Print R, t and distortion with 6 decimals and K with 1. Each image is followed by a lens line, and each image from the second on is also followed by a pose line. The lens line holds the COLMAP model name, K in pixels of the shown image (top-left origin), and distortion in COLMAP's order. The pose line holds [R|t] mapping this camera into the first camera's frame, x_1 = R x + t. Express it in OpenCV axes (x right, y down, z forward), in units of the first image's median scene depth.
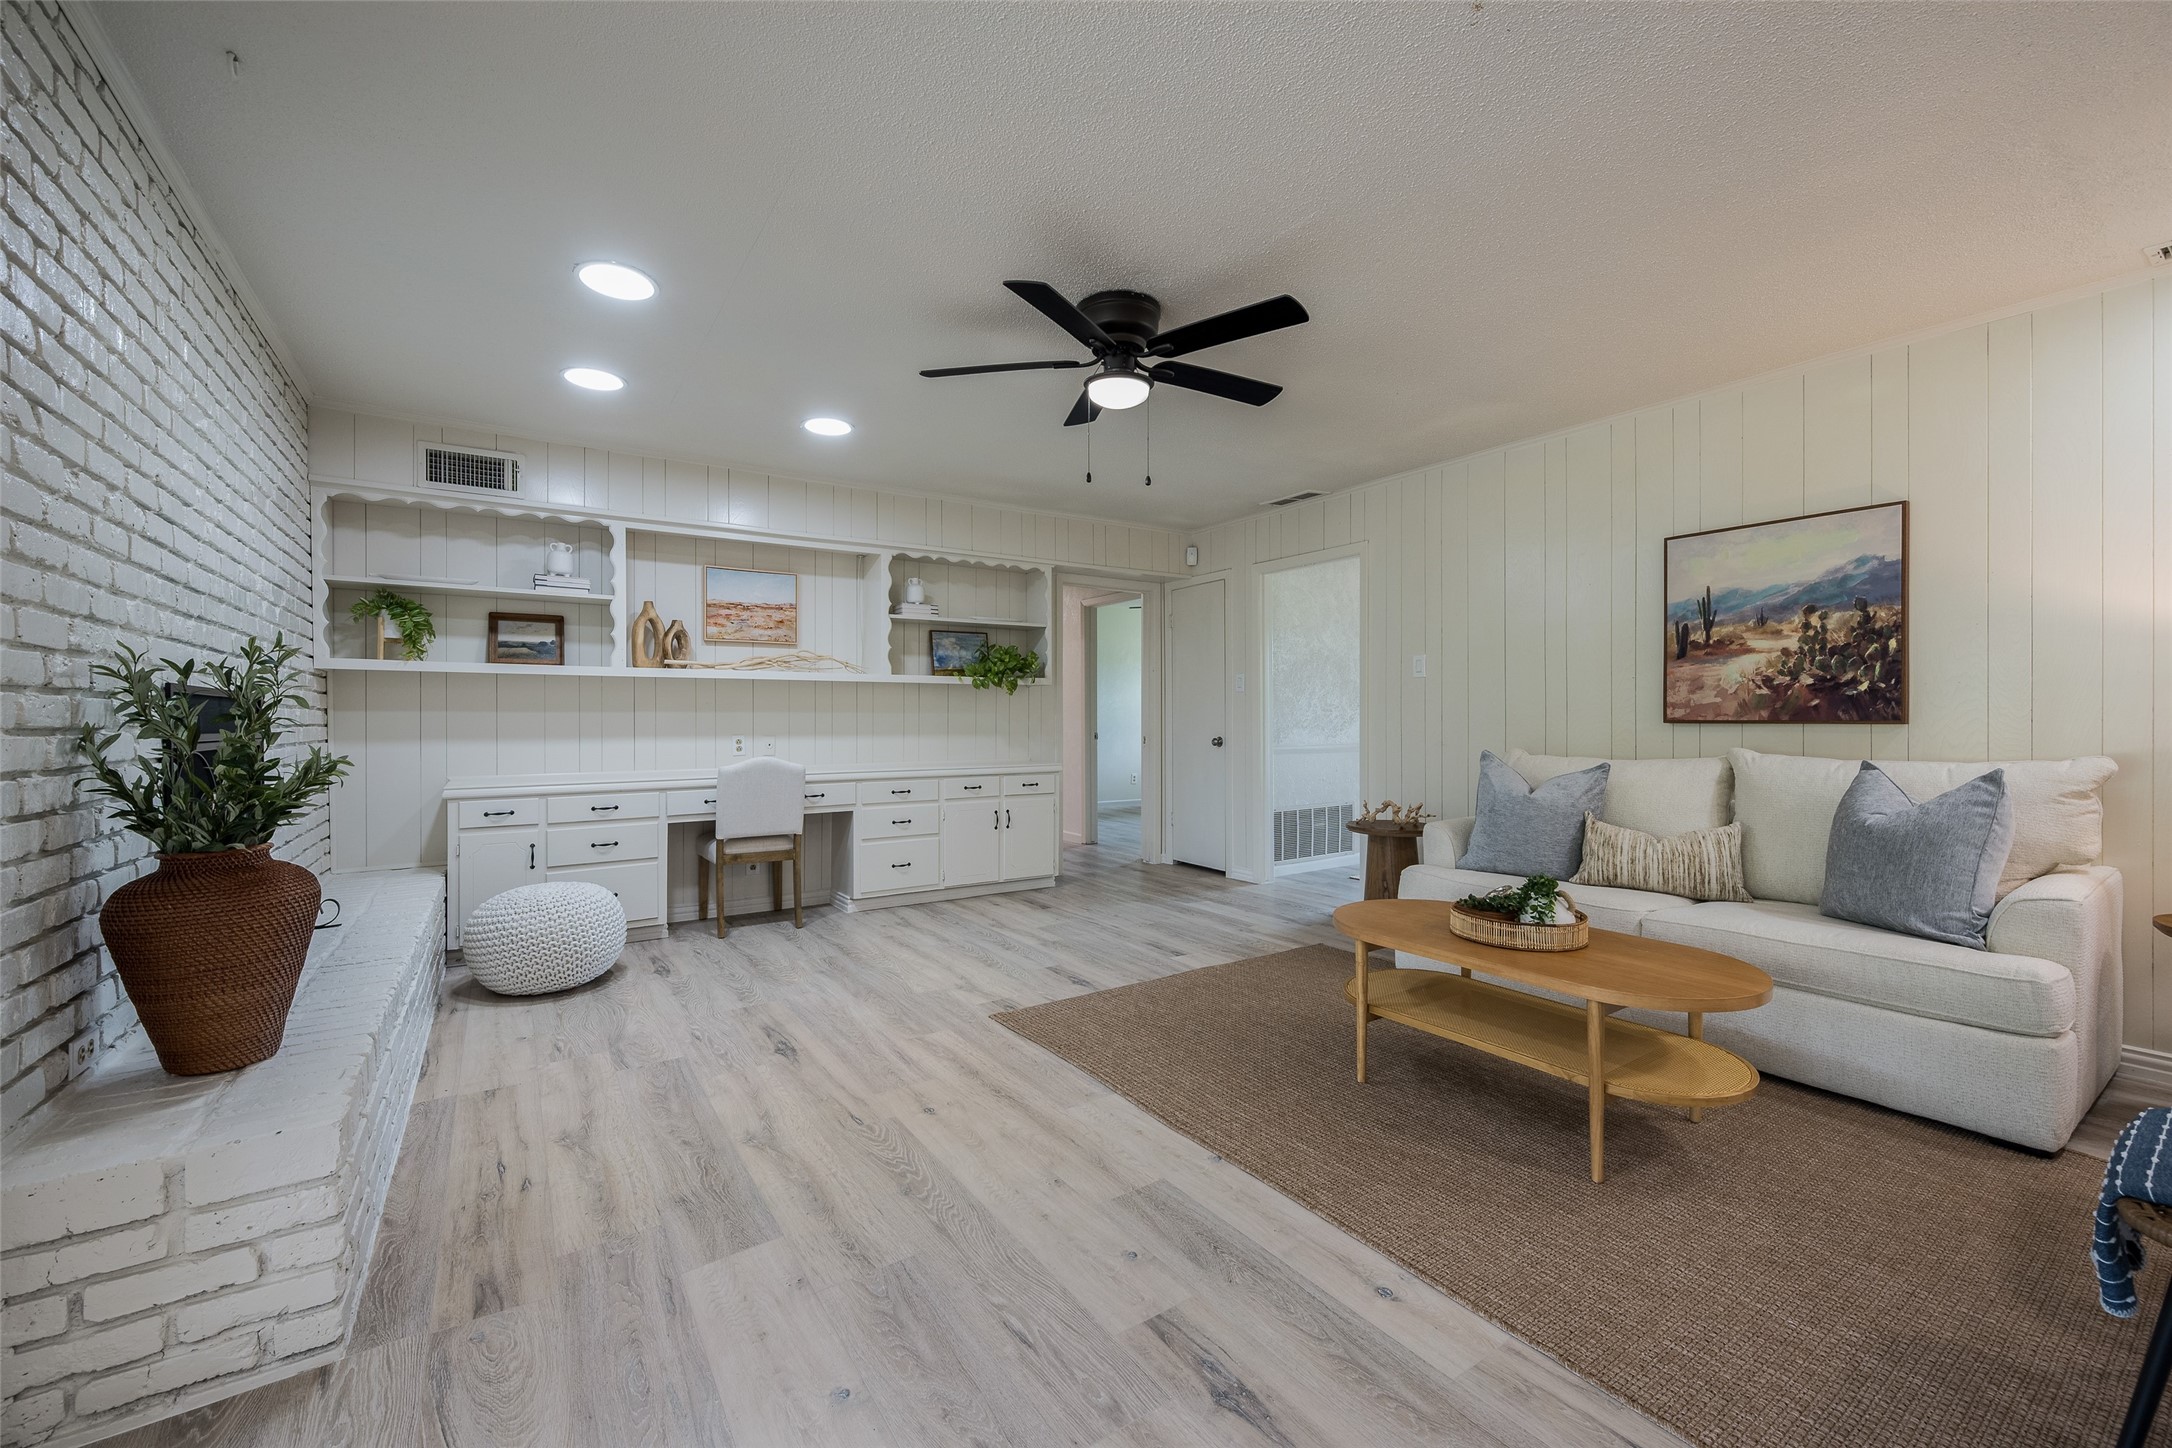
lens RADIAL K [[855.7, 0, 1099.3], [0, 855.7, 711.1], [0, 0, 1]] dist [-0.001160, 0.000068]
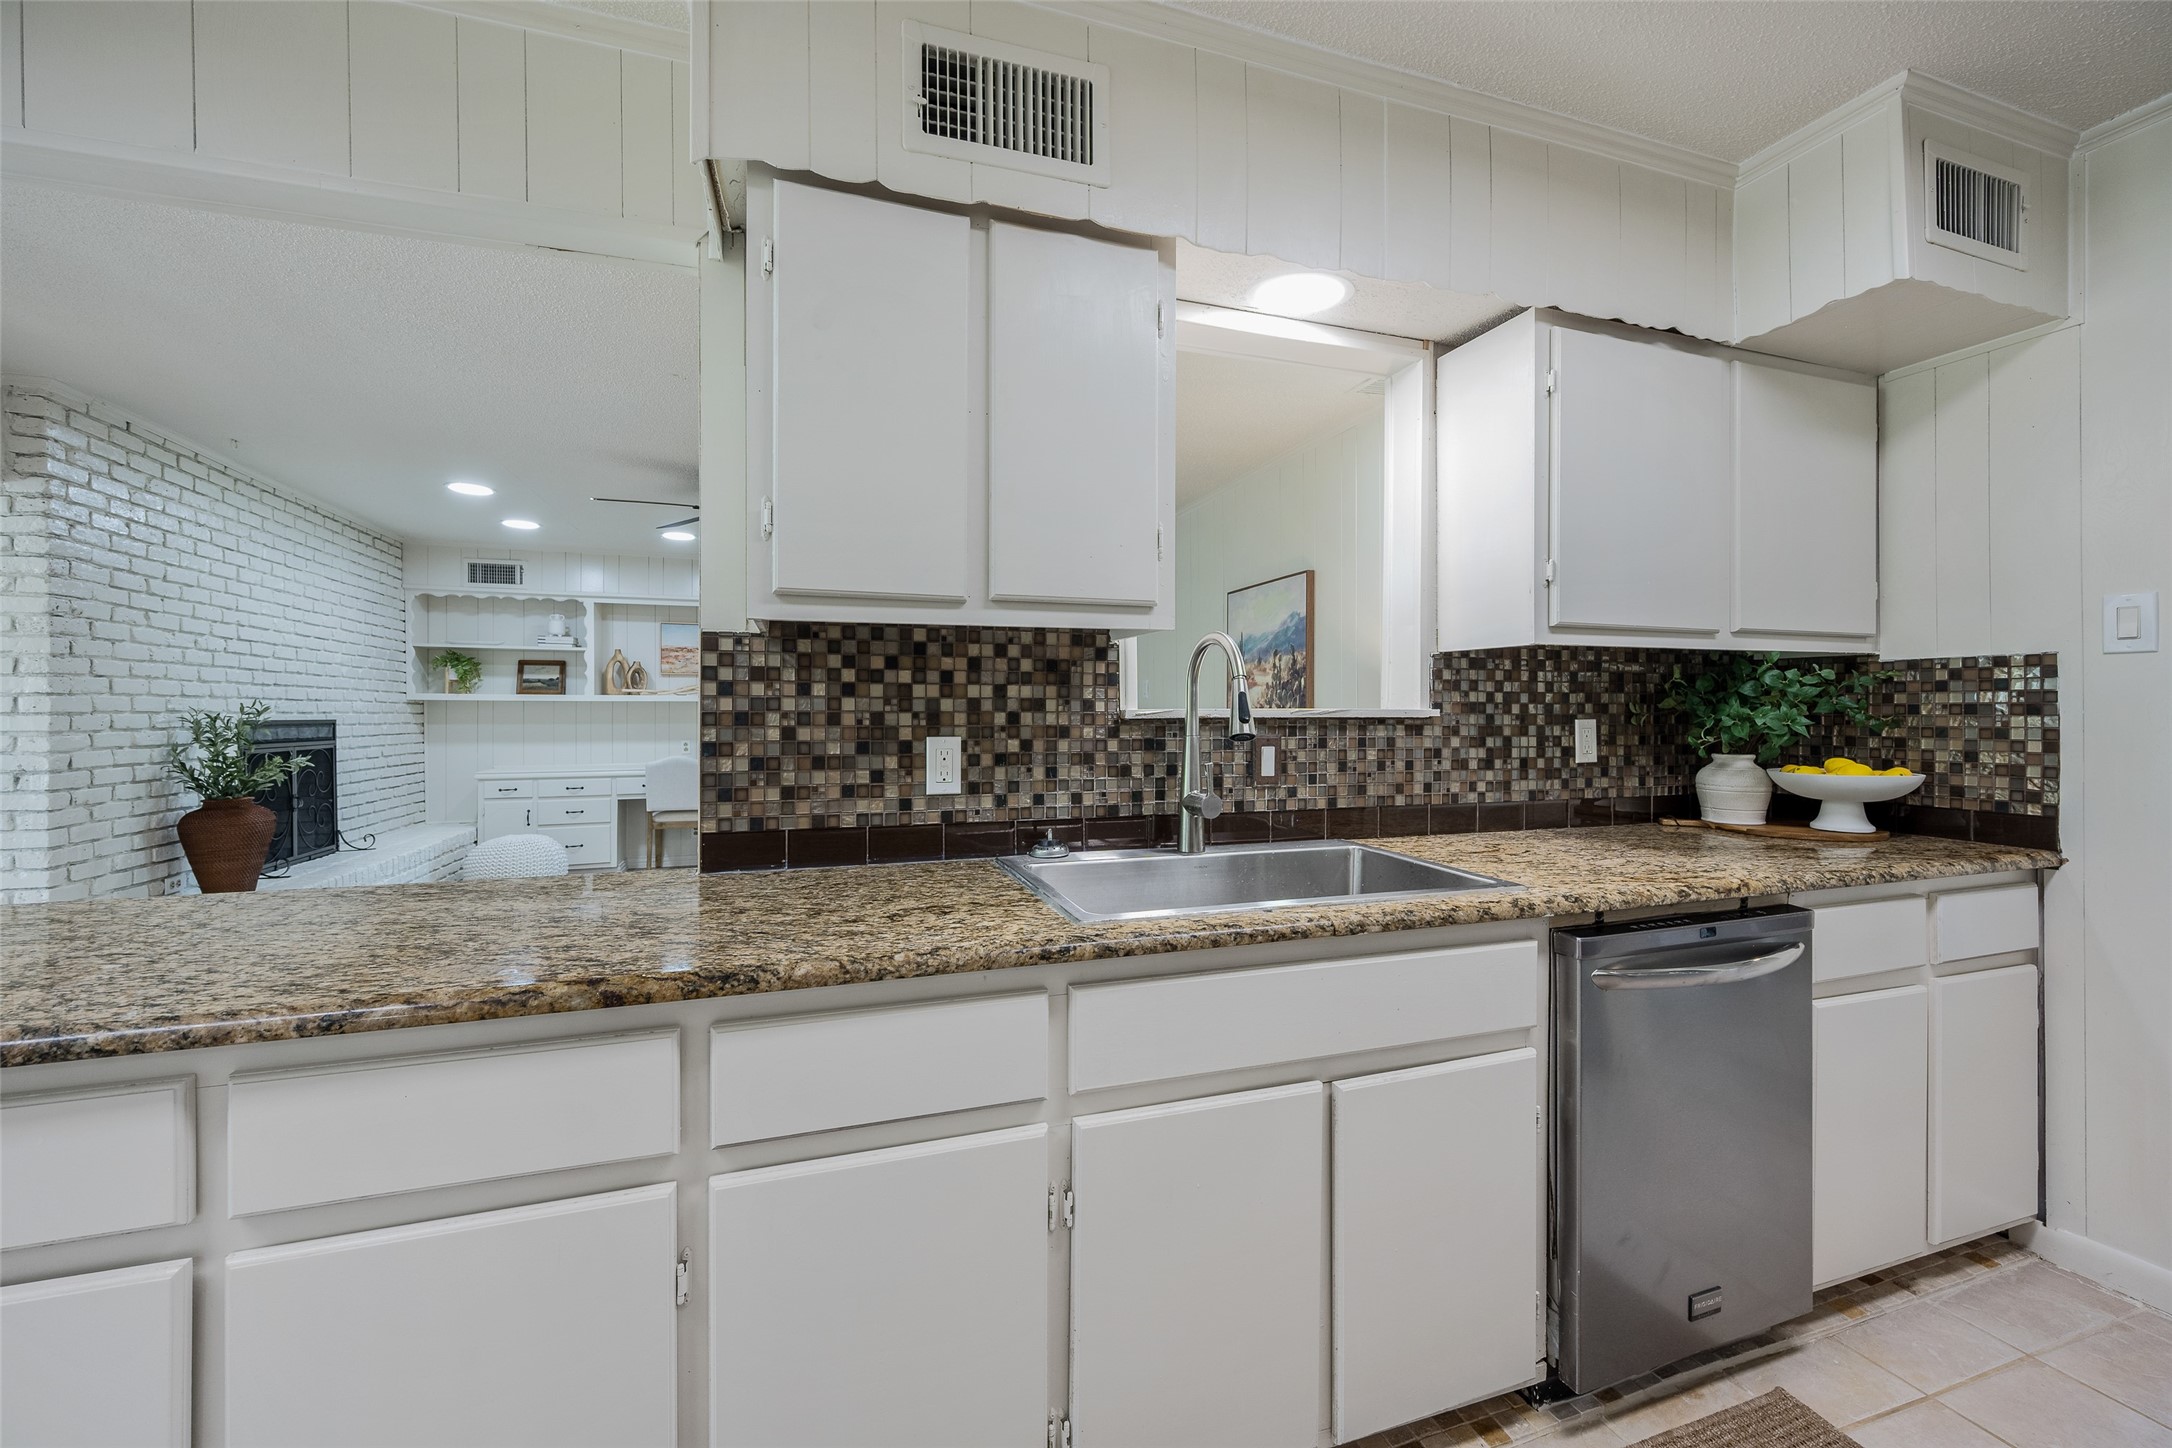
lens RADIAL K [[855.7, 0, 1100.4], [0, 855.7, 702.9], [0, 0, 1]] dist [-0.001160, 0.000068]
pose [[0.967968, -0.002395, -0.251061, 0.675365], [0.001427, 0.999991, -0.004041, -0.029764], [0.251068, 0.003553, 0.967963, -0.228331]]
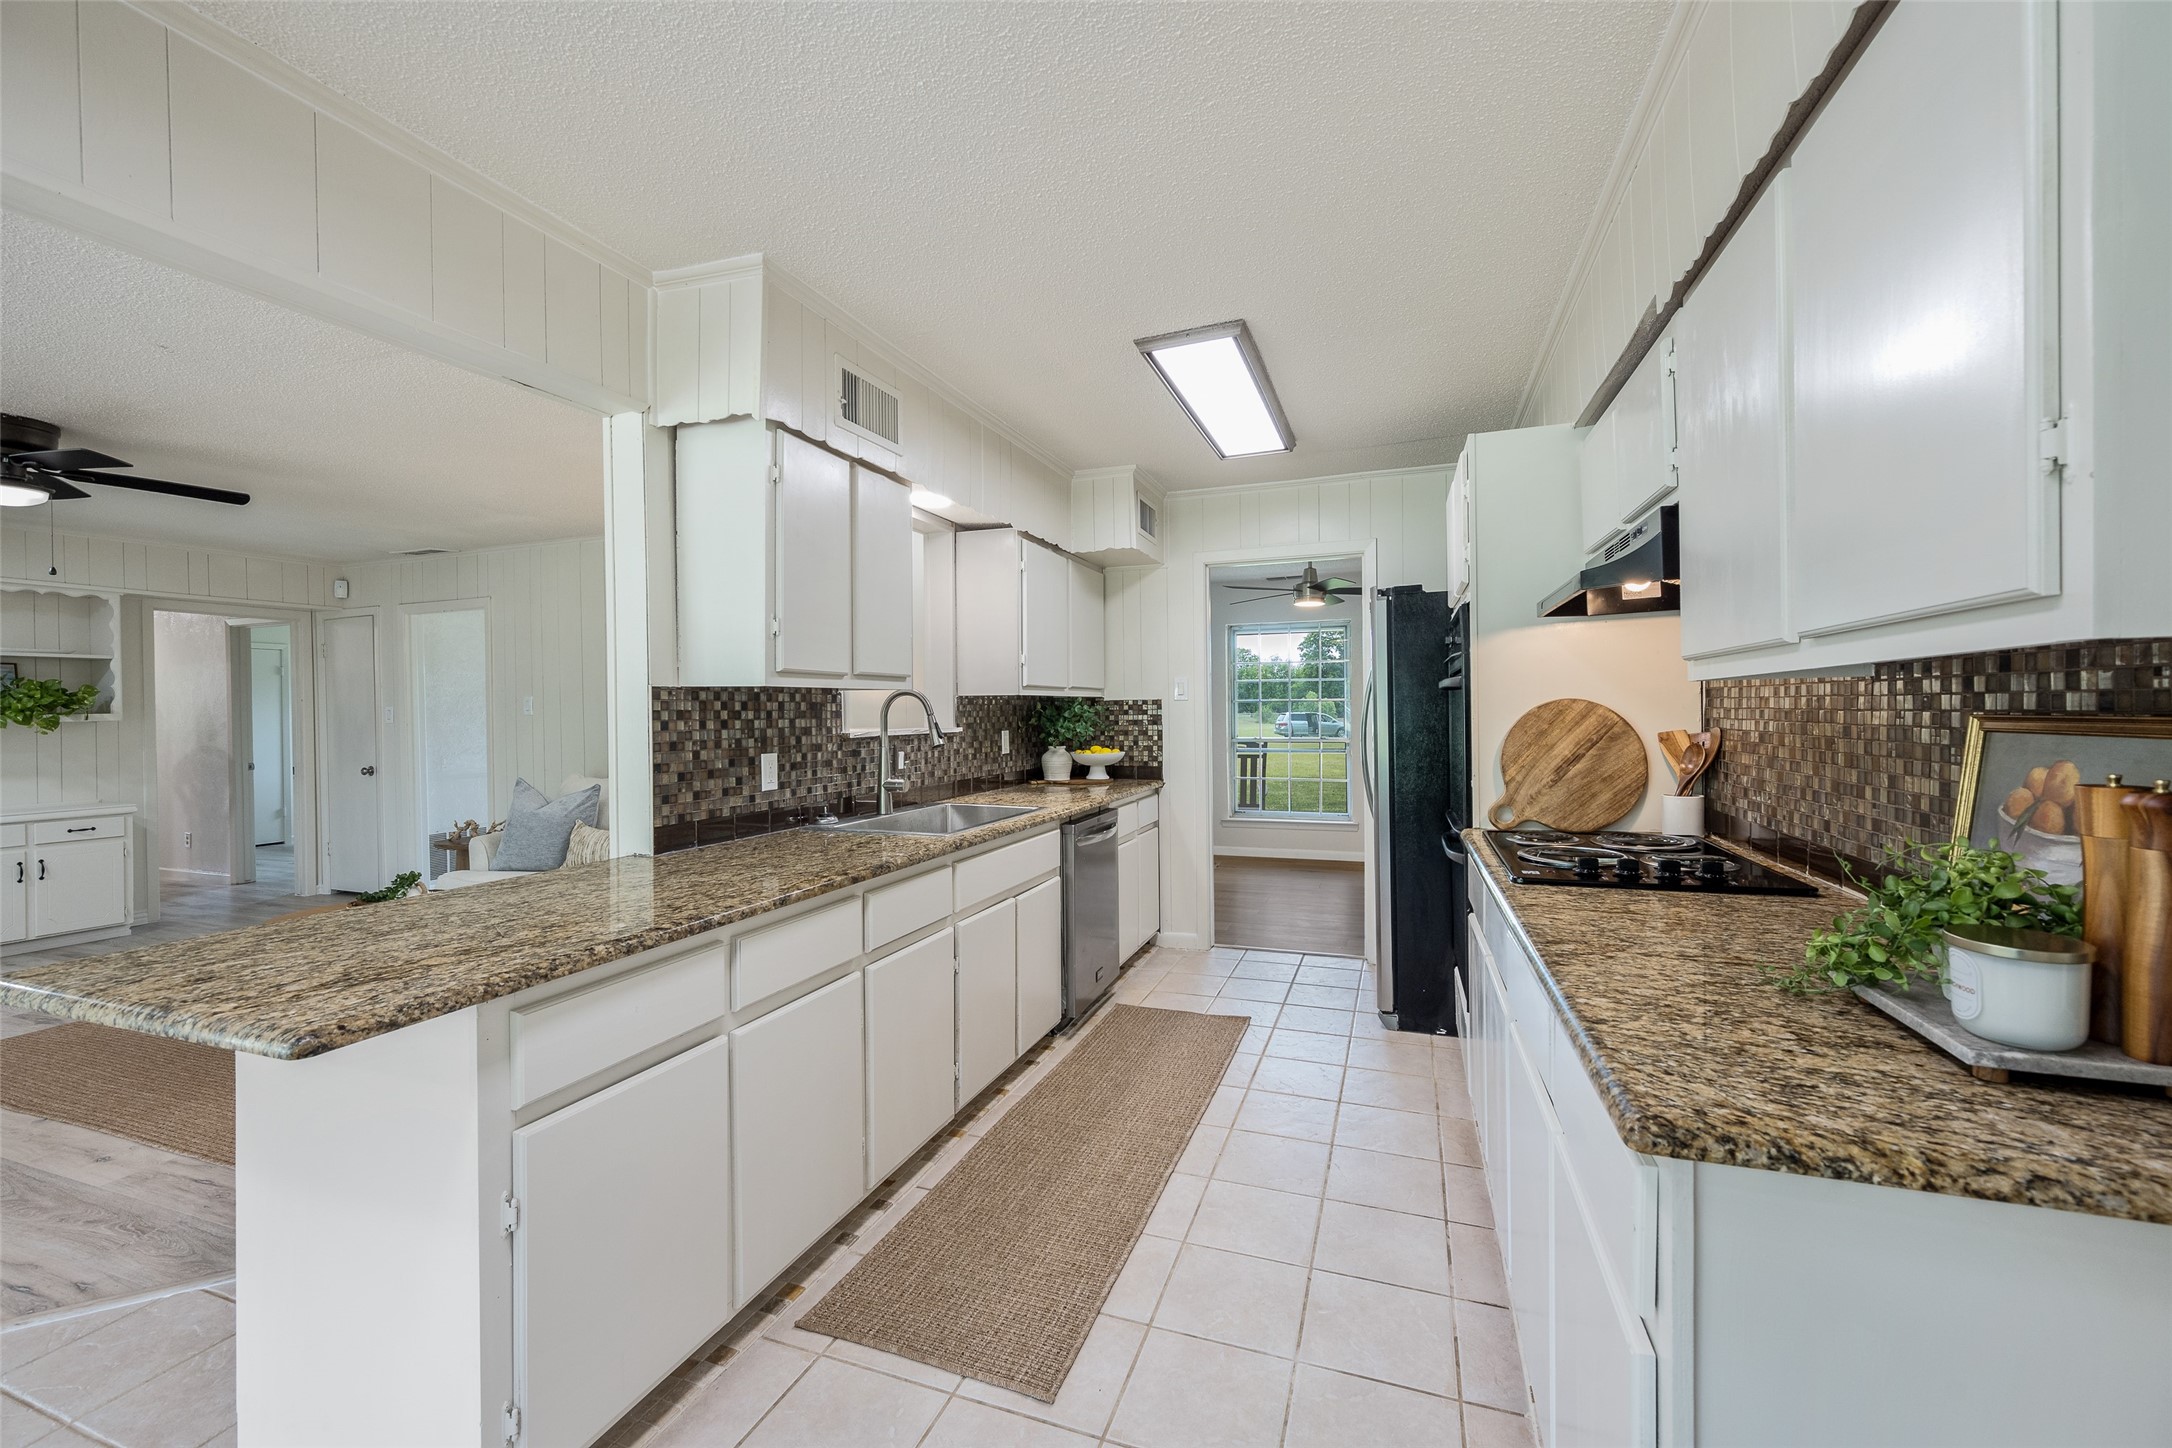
lens RADIAL K [[855.7, 0, 1074.3], [0, 855.7, 704.3], [0, 0, 1]] dist [-0.001160, 0.000068]
pose [[0.812948, -0.004861, 0.582316, 0.328408], [0.009271, 0.999946, -0.004596, -0.046091], [-0.582262, 0.009135, 0.812950, -0.489828]]
